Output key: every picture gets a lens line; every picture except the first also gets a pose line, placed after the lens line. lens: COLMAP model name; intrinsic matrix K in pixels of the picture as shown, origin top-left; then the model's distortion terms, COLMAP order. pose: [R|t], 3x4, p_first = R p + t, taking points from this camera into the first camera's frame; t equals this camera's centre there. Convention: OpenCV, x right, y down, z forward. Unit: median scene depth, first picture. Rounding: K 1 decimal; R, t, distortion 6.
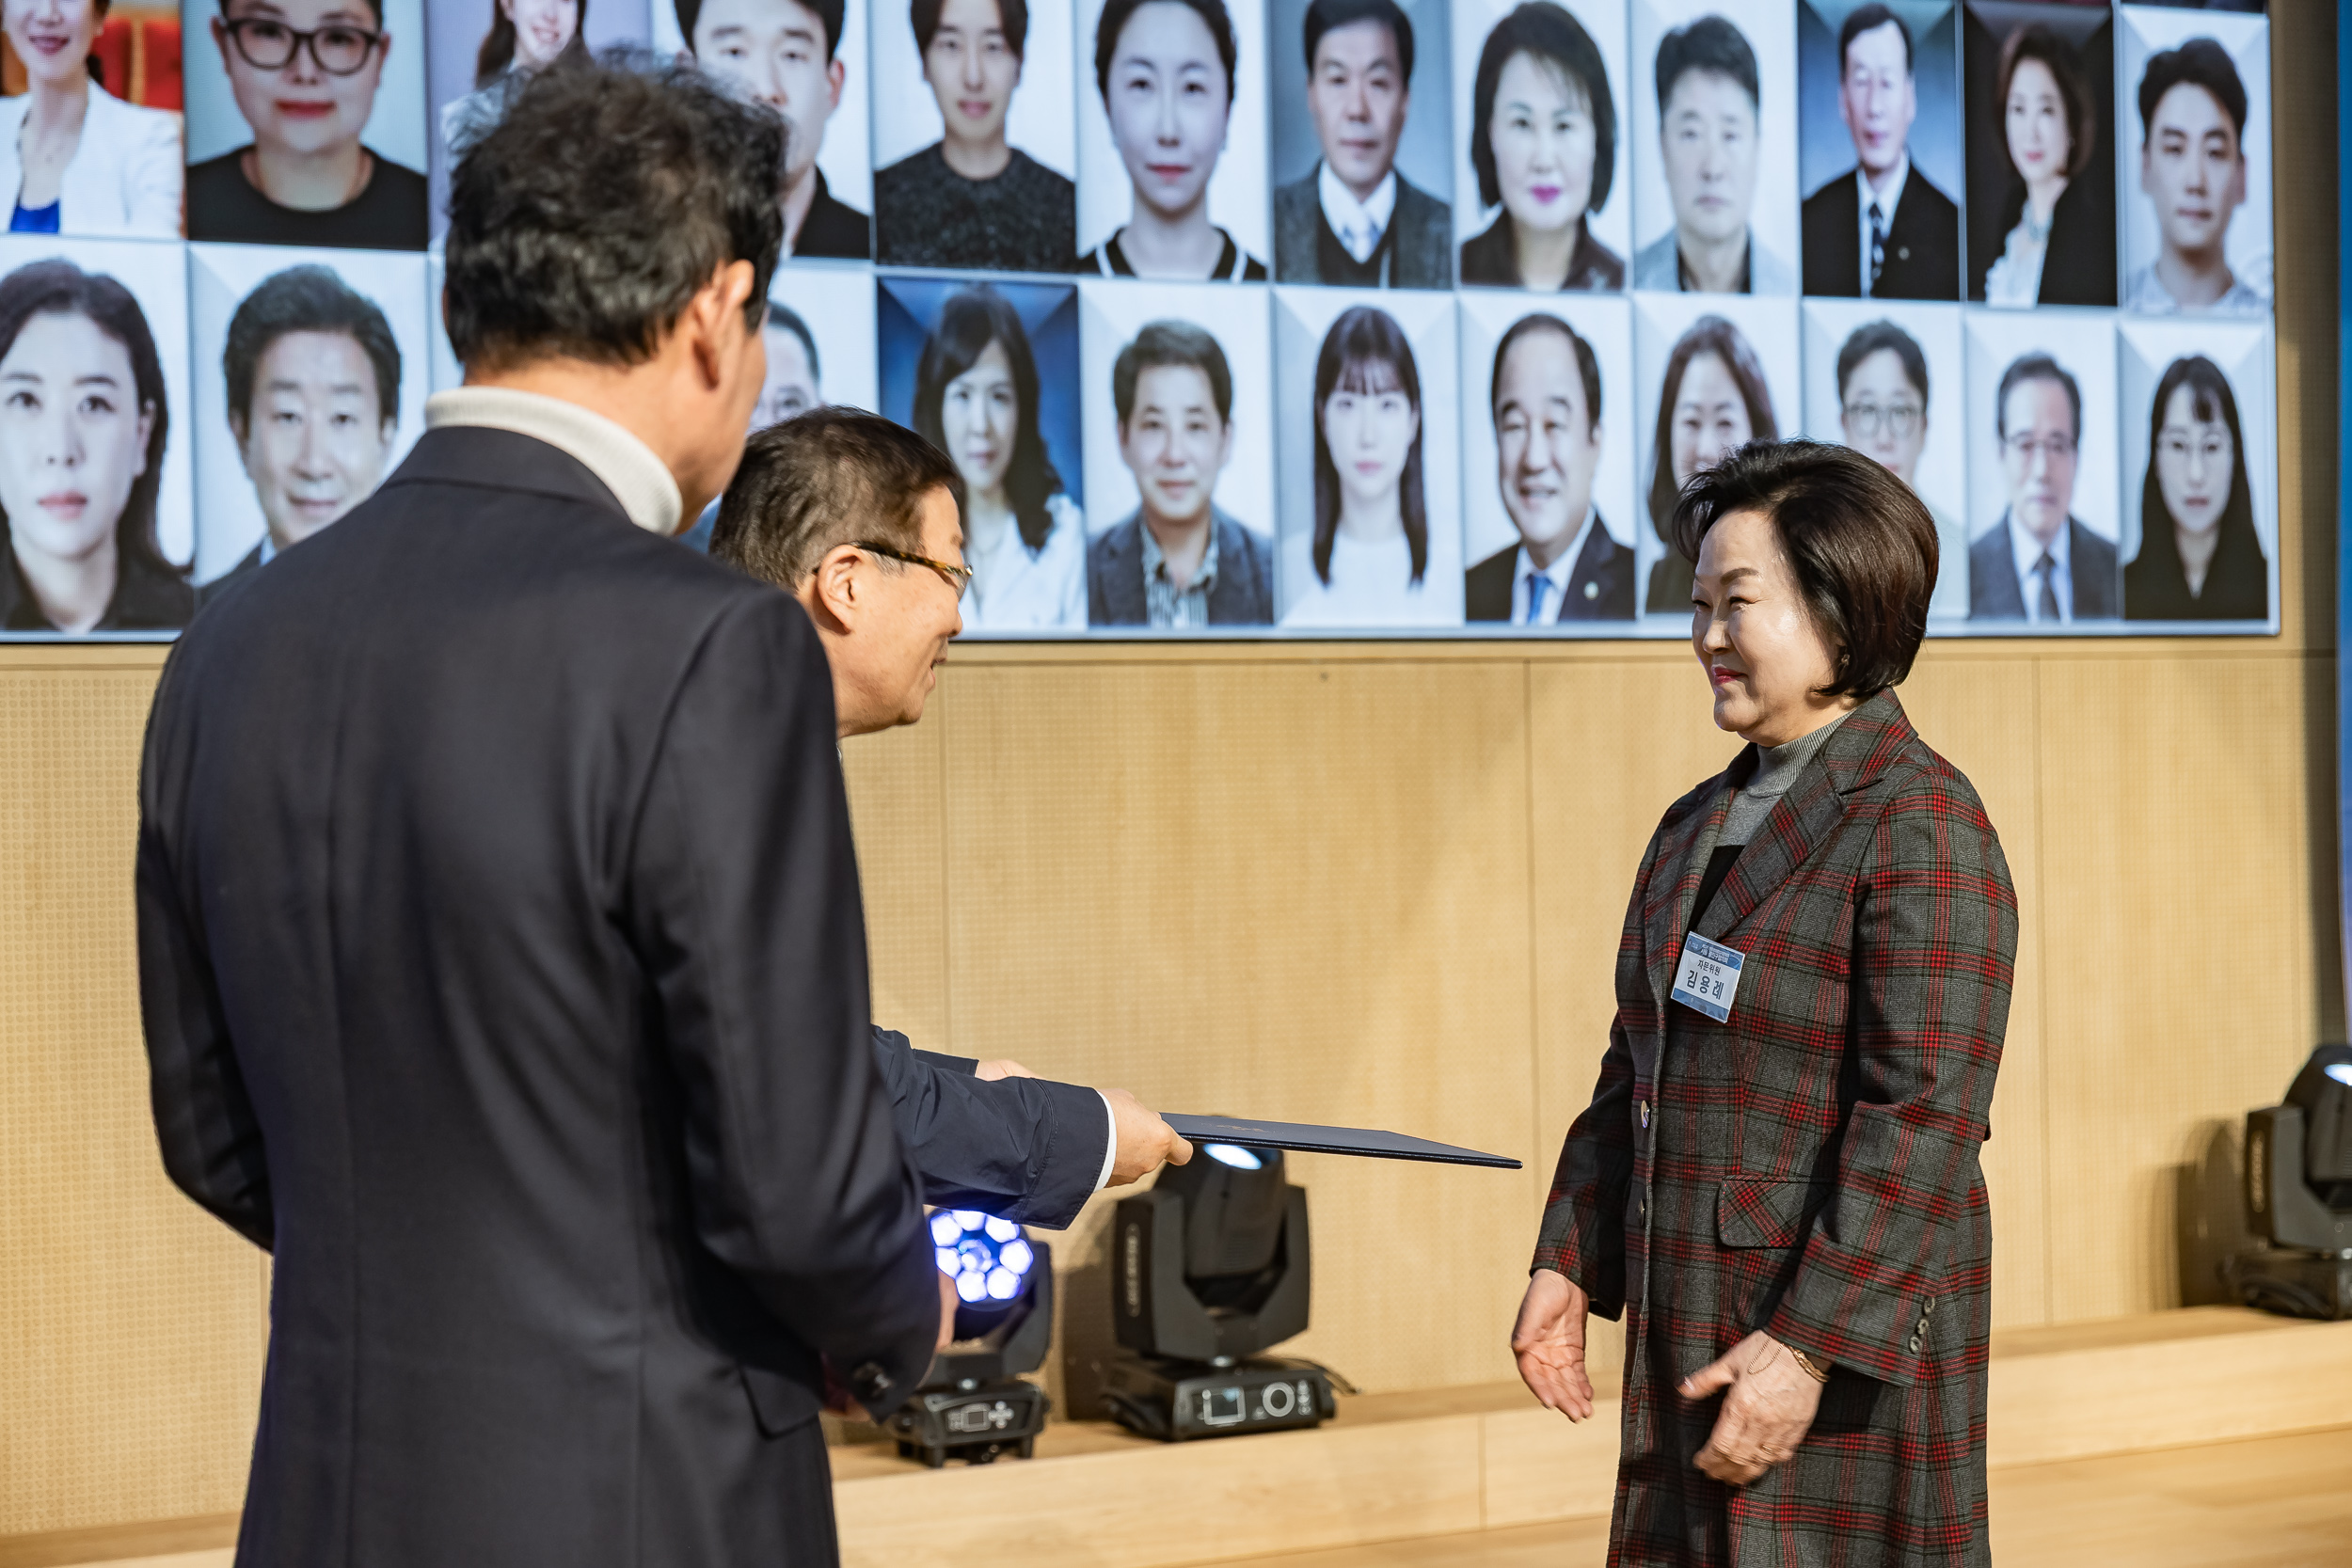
lens RADIAL K [[3858.2, 0, 1189.4], [0, 3858.2, 798.1], [0, 0, 1]] dist [0.073802, 0.000000]
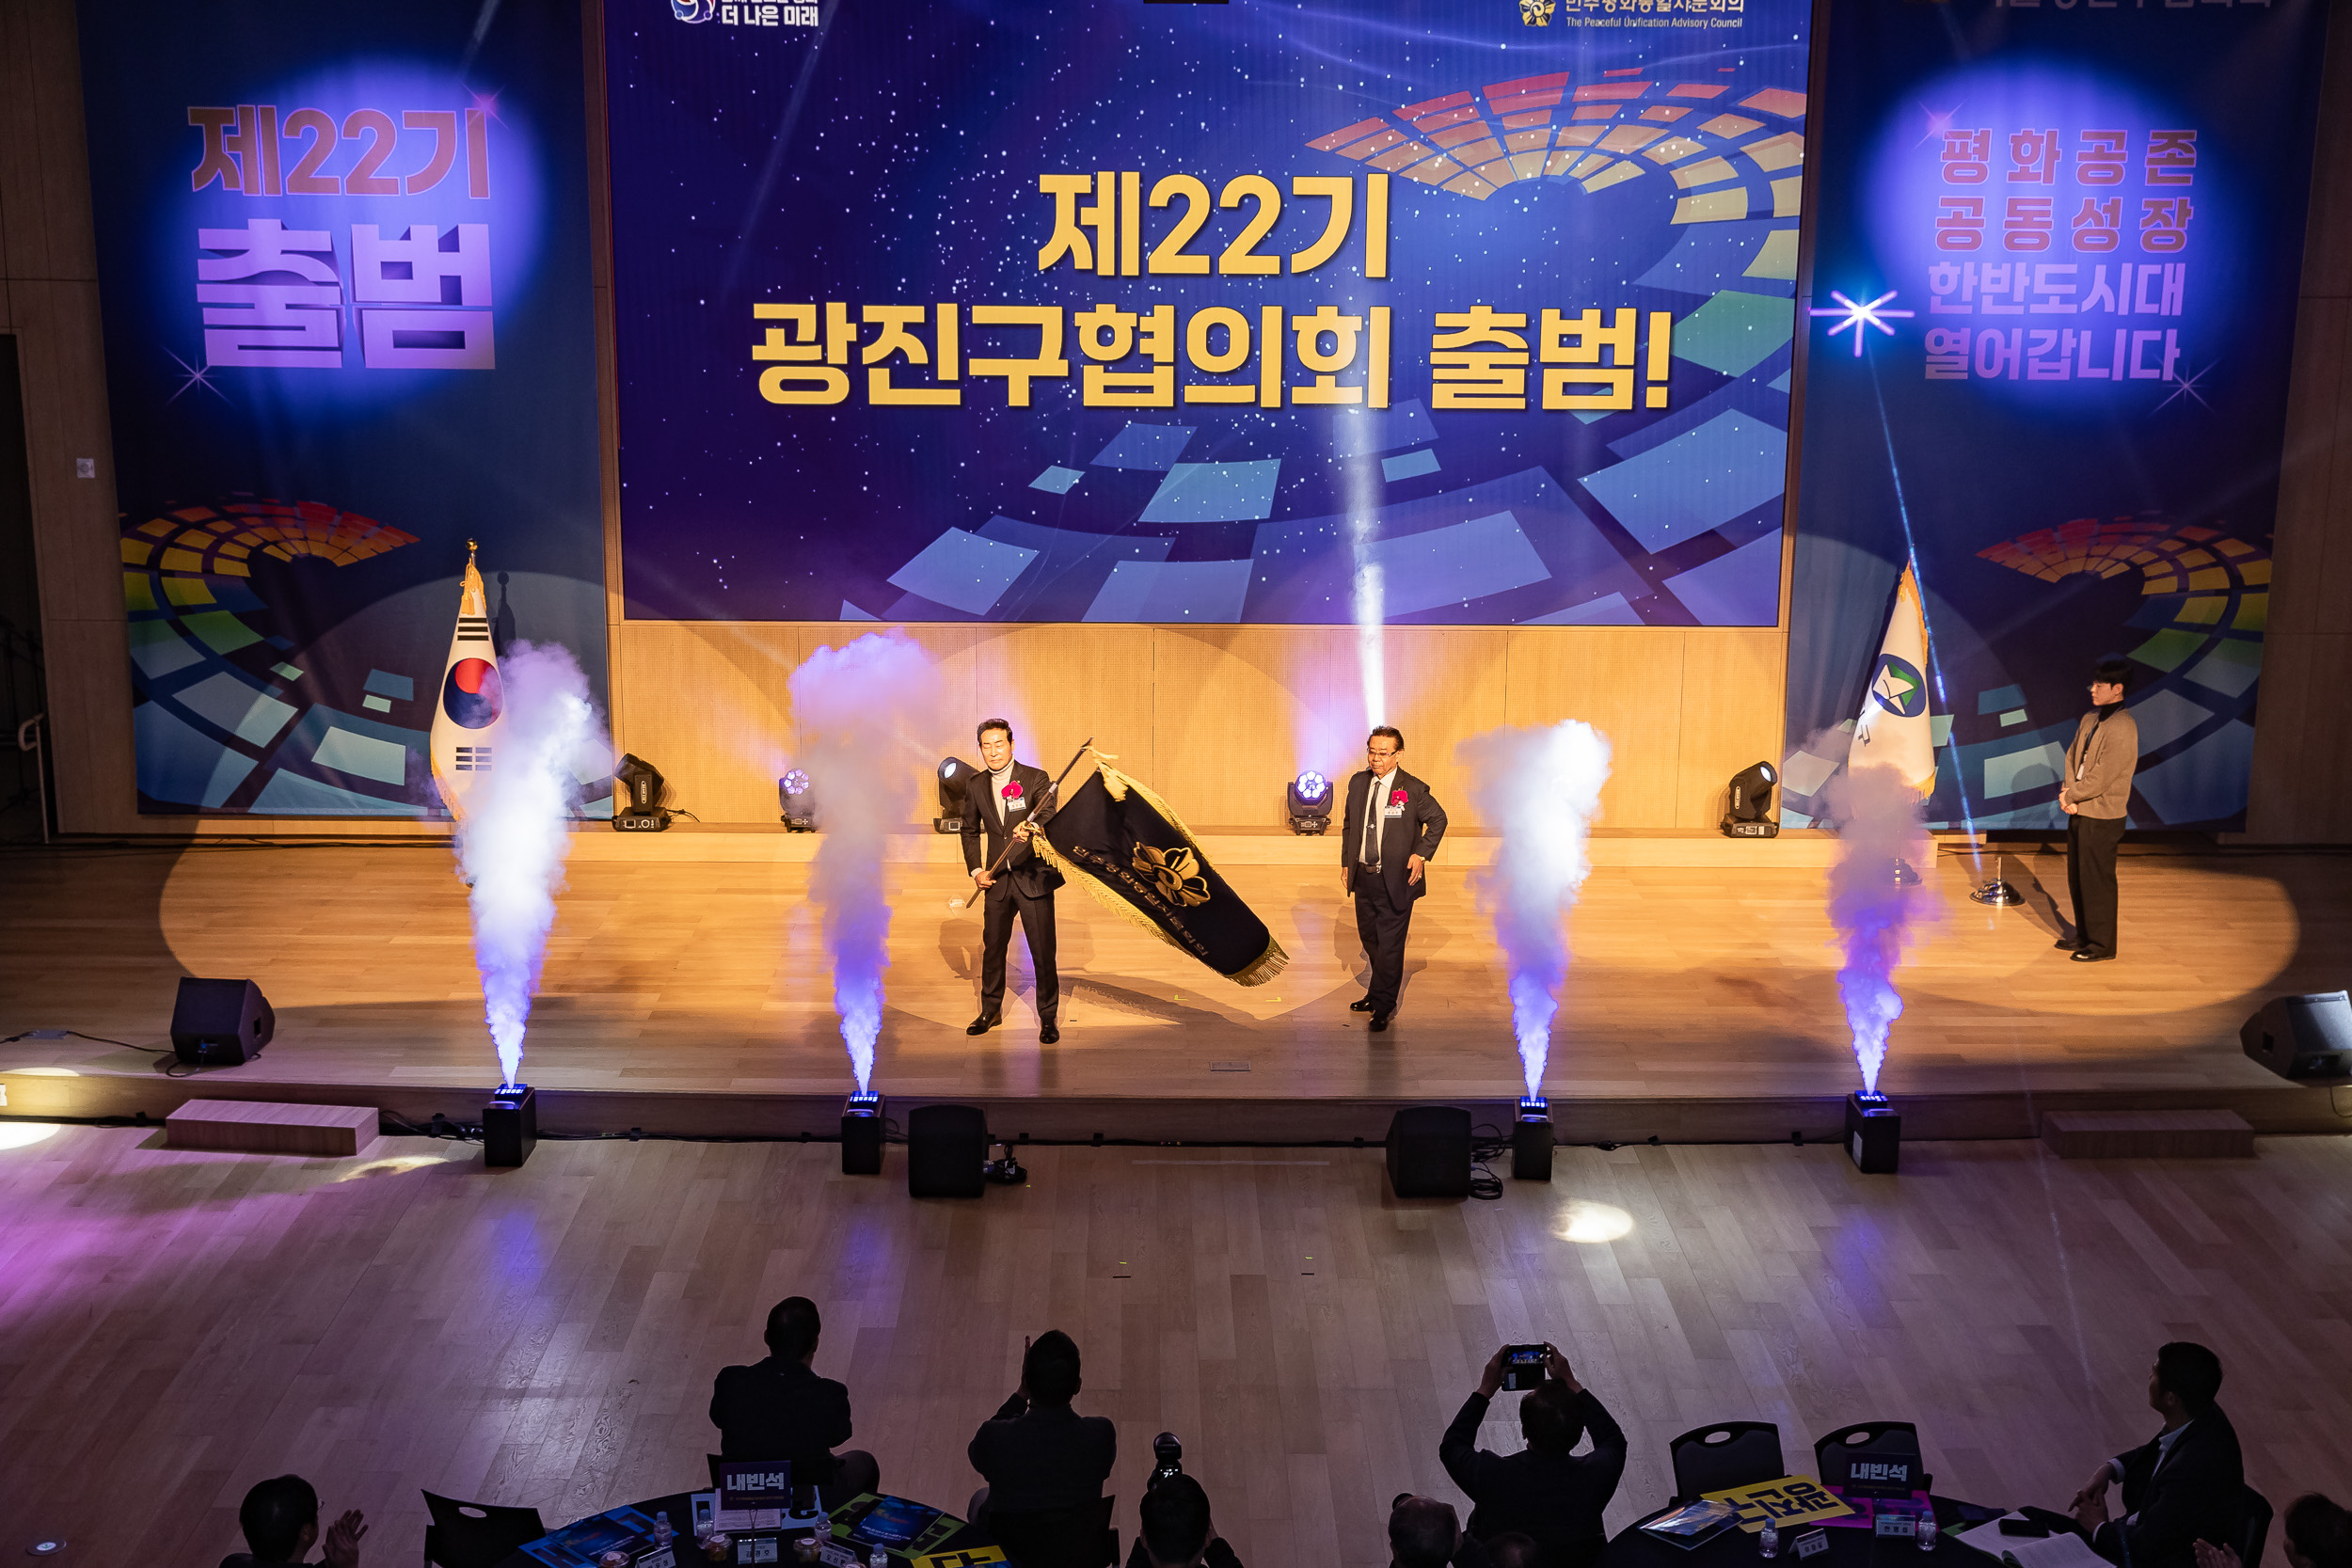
lens RADIAL K [[2980.9, 0, 1131.0], [0, 2980.9, 804.3], [0, 0, 1]] dist [0.040605, 0.000000]
pose [[0.896394, 0.126171, -0.424923, 1.001549], [-0.027487, 0.972611, 0.230809, -0.524556], [0.442406, -0.195216, 0.875310, -1.657058]]
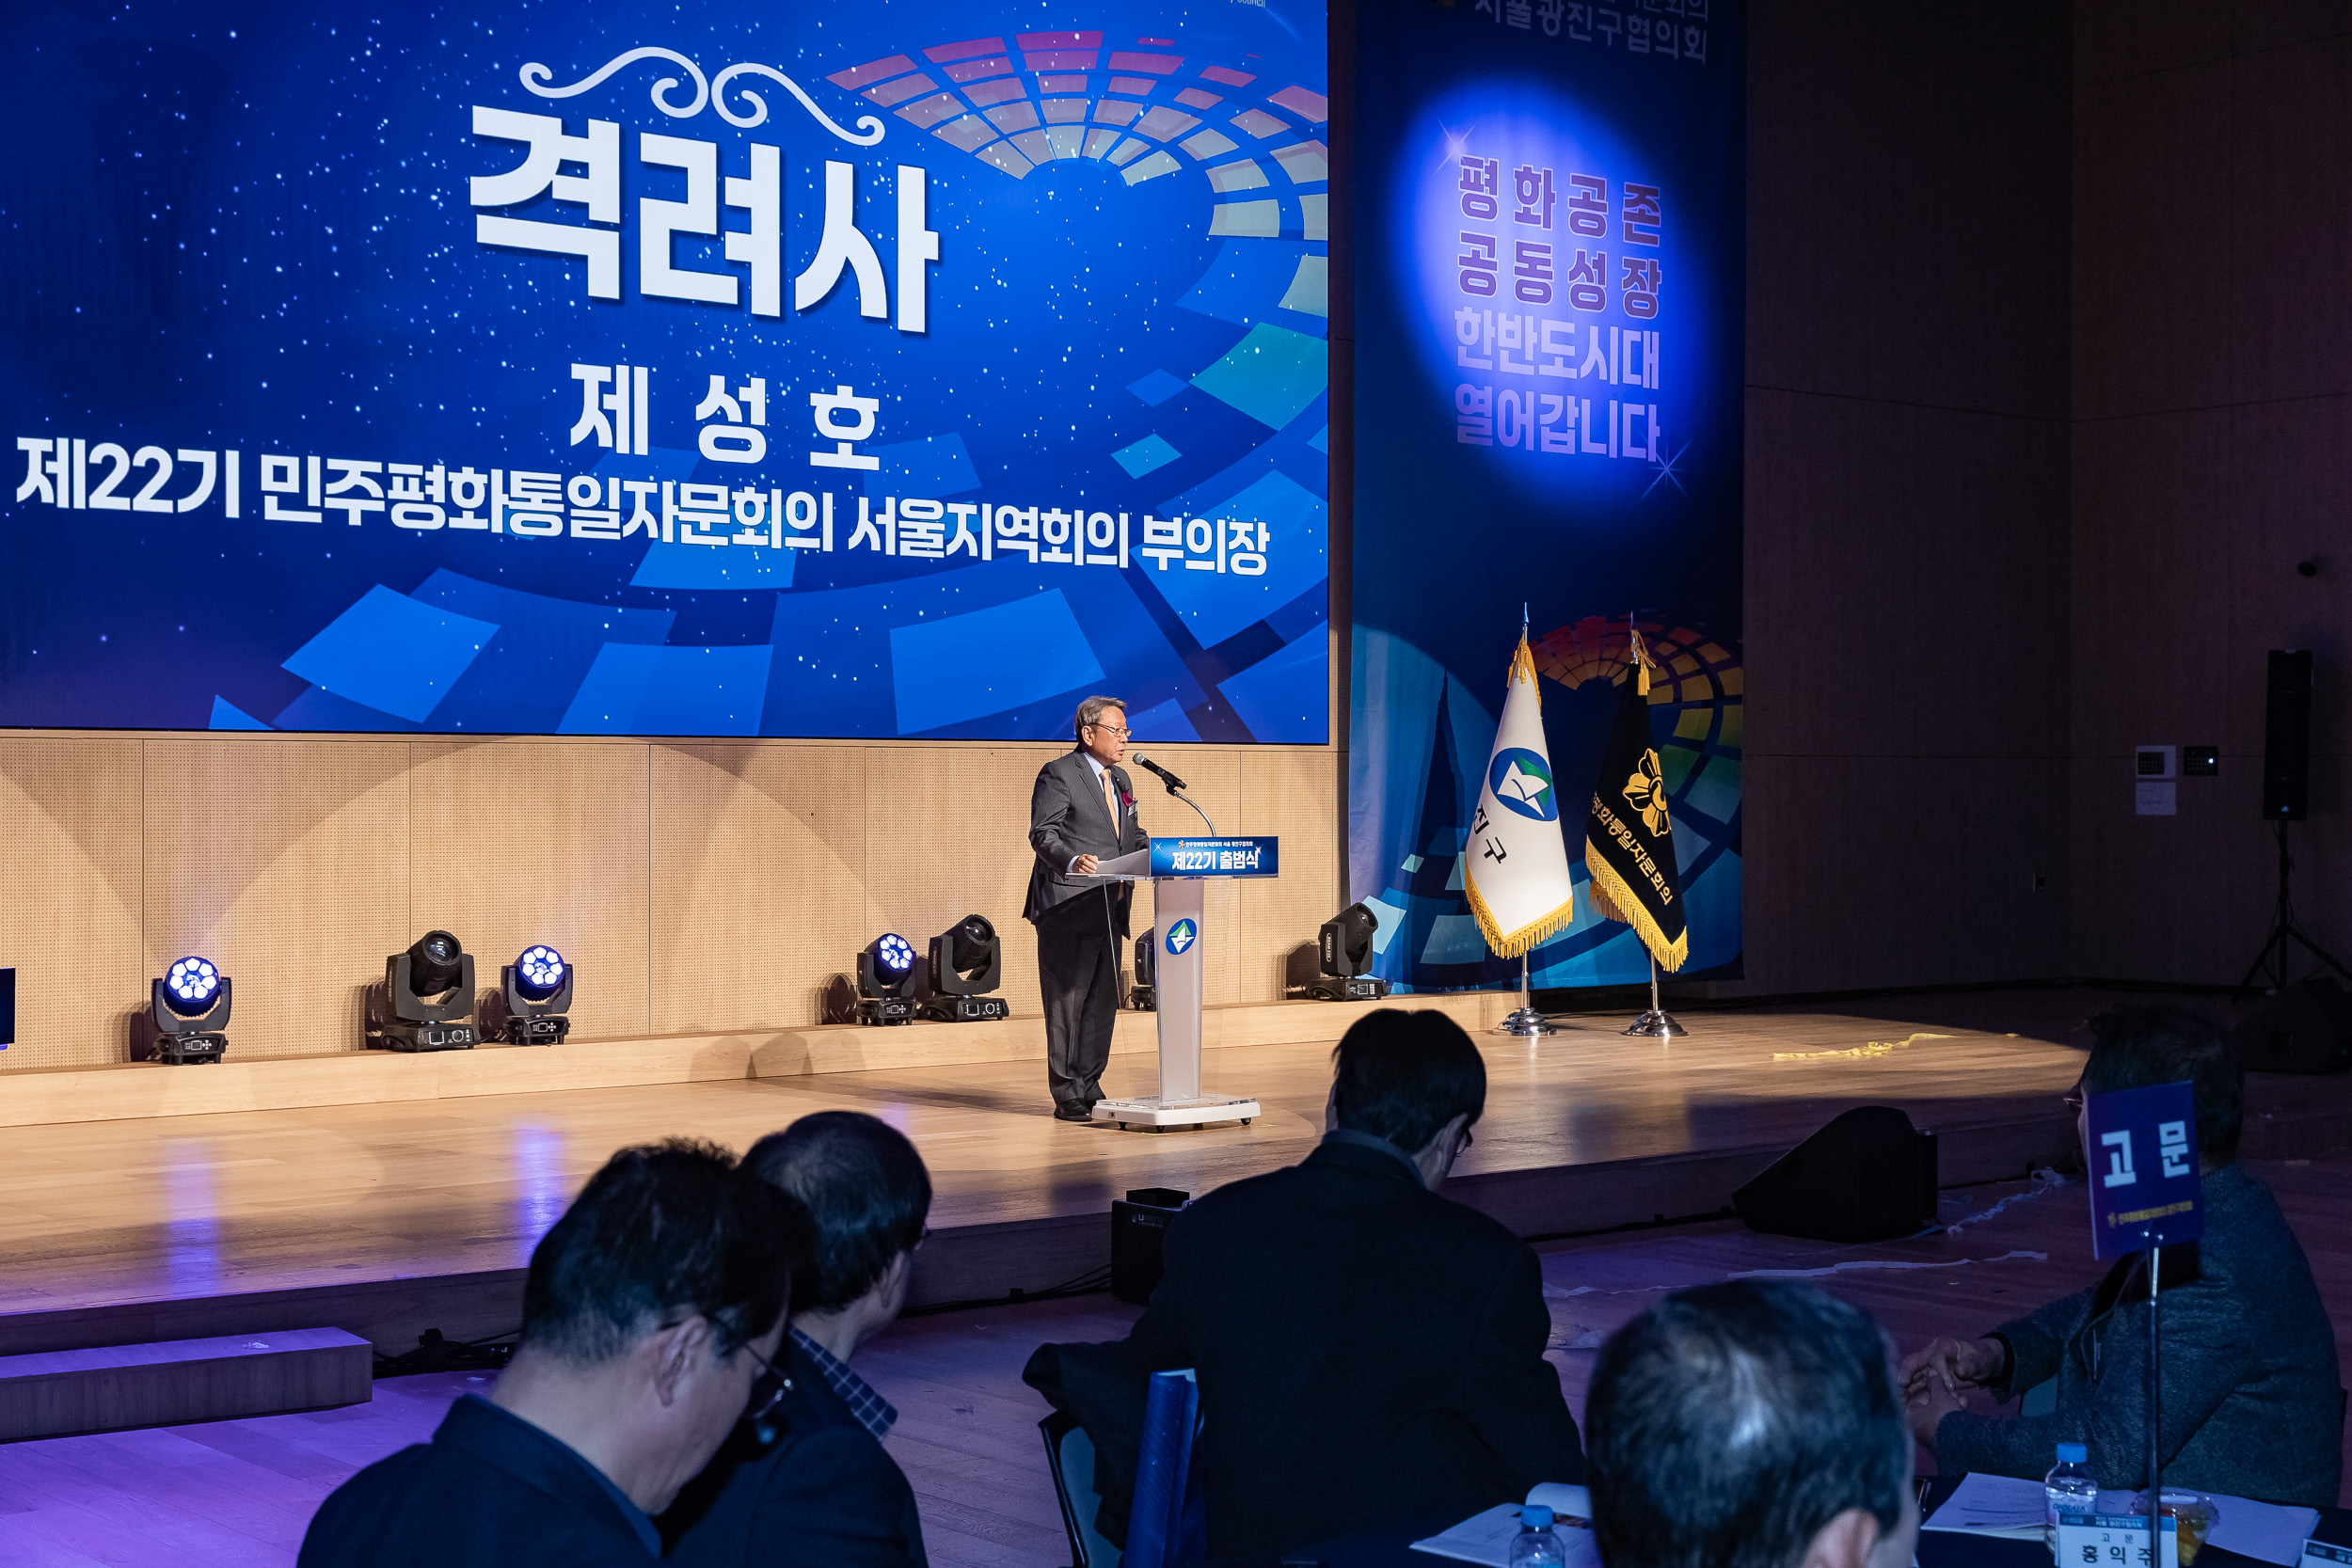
lens RADIAL K [[3391.1, 0, 1156.2], [0, 3391.1, 793.3], [0, 0, 1]] dist [0.074188, 0.000000]
pose [[0.972836, 0.019340, 0.230685, -0.404088], [-0.015872, 0.999732, -0.016880, 0.034723], [-0.230950, 0.012760, 0.972882, -1.348721]]
